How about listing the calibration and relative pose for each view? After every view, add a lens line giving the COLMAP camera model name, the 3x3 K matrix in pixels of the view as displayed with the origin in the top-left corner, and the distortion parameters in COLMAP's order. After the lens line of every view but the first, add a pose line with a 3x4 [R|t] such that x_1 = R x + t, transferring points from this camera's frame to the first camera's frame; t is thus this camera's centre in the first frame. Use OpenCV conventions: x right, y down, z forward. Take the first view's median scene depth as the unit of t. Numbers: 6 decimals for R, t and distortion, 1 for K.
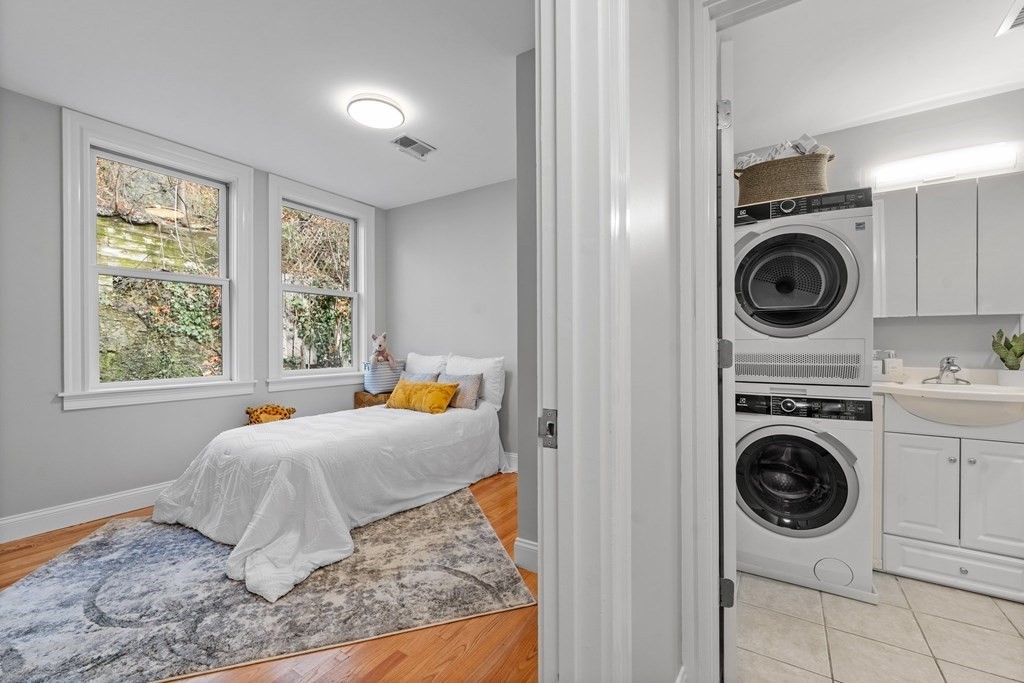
lens RADIAL K [[426.1, 0, 516.3], [0, 426.1, 347.7], [0, 0, 1]] dist [0.003414, -0.000906]
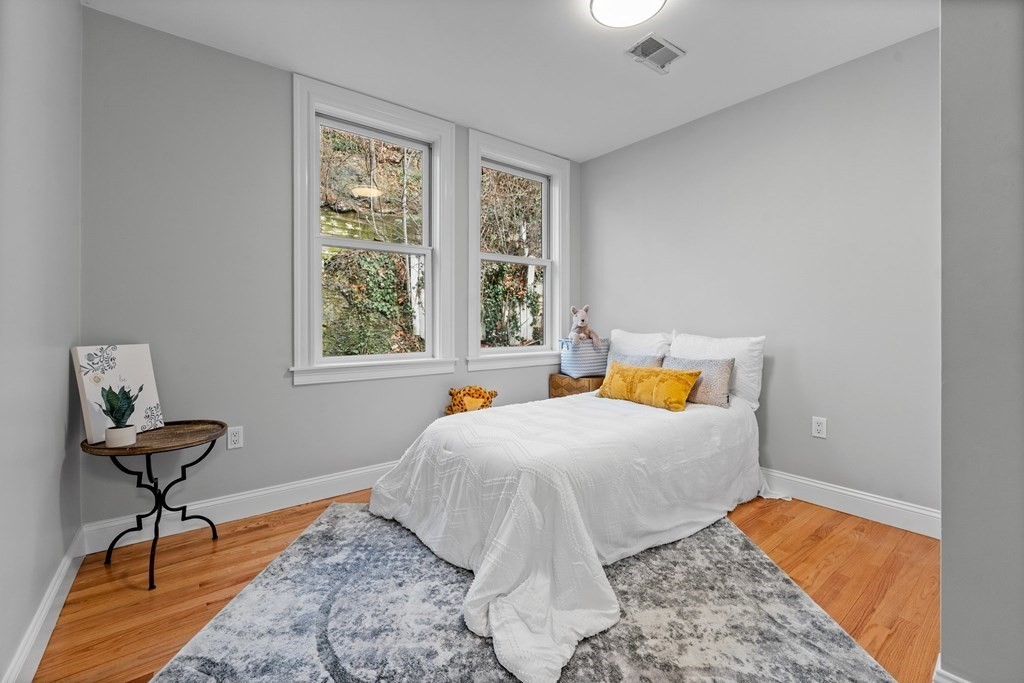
lens RADIAL K [[426.1, 0, 508.6], [0, 426.1, 327.2], [0, 0, 1]] dist [0.003414, -0.000906]
pose [[0.943638, 0.007850, -0.330886, -0.266971], [-0.006178, 0.999962, 0.006106, 0.006250], [0.330921, -0.003718, 0.943651, 0.236379]]
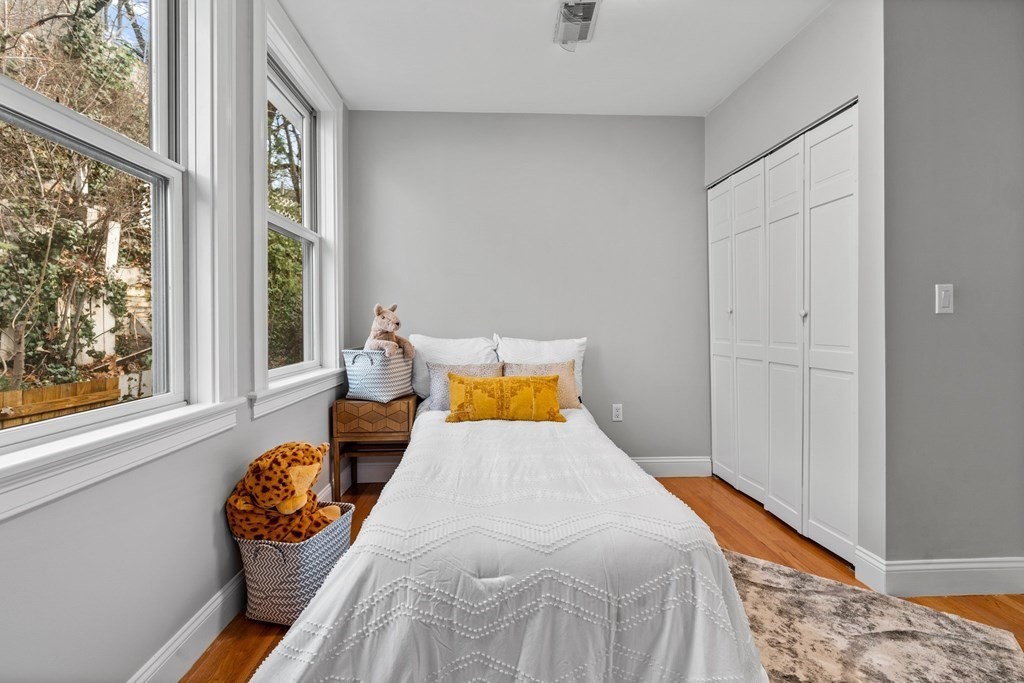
lens RADIAL K [[426.1, 0, 501.0], [0, 426.1, 326.0], [0, 0, 1]] dist [0.003414, -0.000906]
pose [[0.820664, -0.000012, 0.571411, -0.819316], [0.004688, 0.999966, -0.006712, 0.004767], [-0.571392, 0.008187, 0.820636, 0.587401]]
